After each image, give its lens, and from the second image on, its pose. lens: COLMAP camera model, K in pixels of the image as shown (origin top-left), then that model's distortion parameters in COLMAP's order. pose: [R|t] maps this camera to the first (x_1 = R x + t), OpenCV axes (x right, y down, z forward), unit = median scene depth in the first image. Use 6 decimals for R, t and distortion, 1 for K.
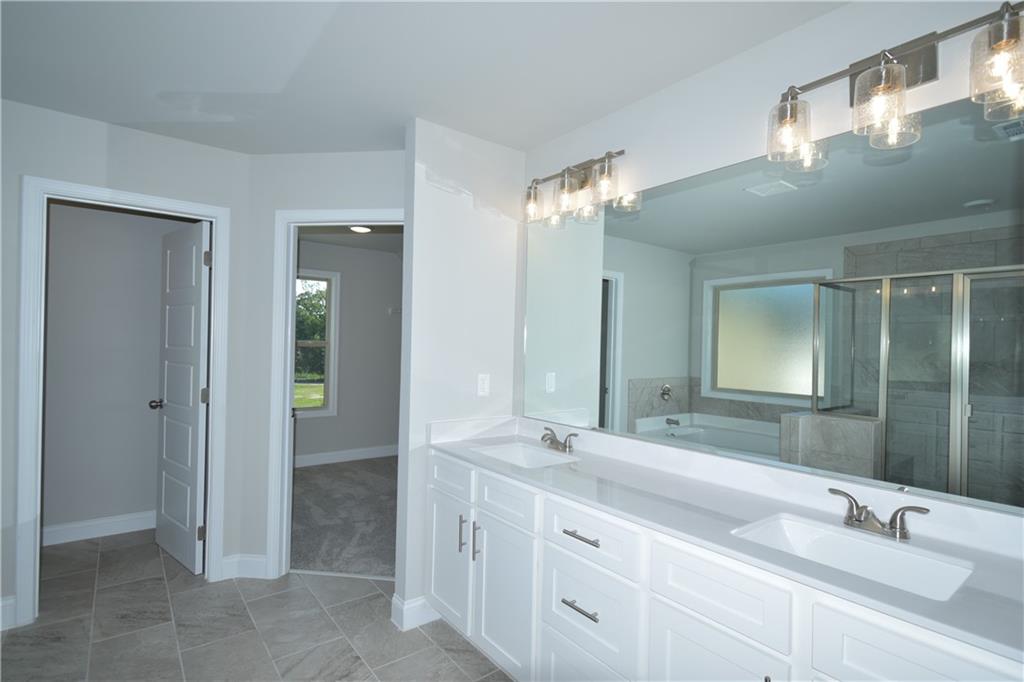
lens RADIAL K [[506.0, 0, 516.3], [0, 506.0, 340.7], [0, 0, 1]] dist [0.002244, -0.000635]
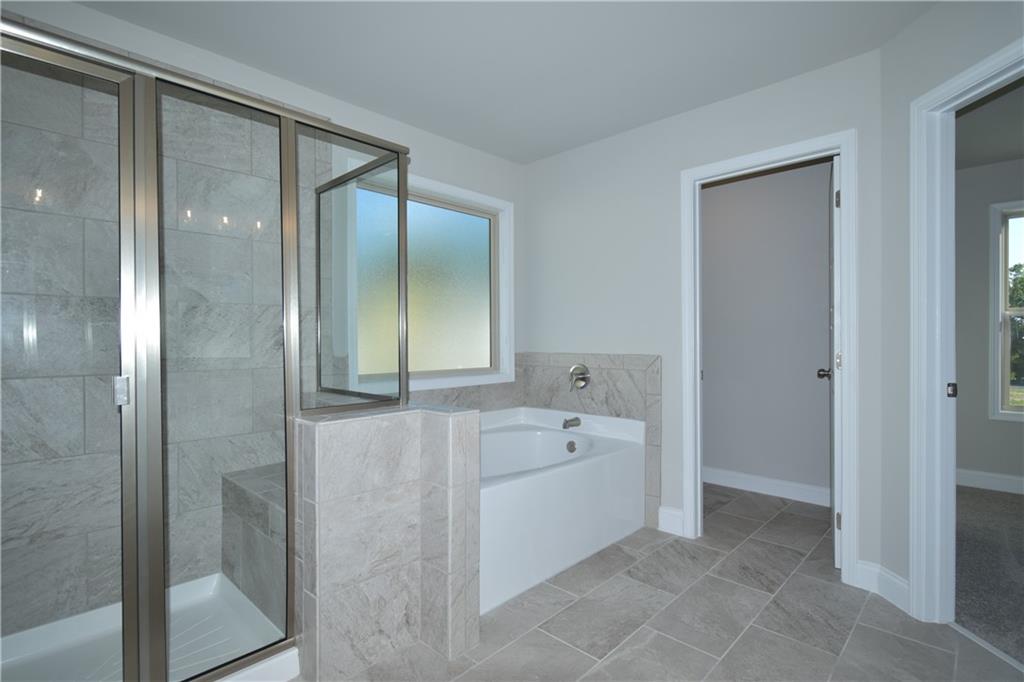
lens RADIAL K [[506.0, 0, 512.8], [0, 506.0, 345.2], [0, 0, 1]] dist [0.002244, -0.000635]
pose [[0.144588, -0.005366, -0.989477, 0.158074], [0.016369, 0.999861, -0.003031, 0.081807], [0.989356, -0.015759, 0.144656, 0.362669]]
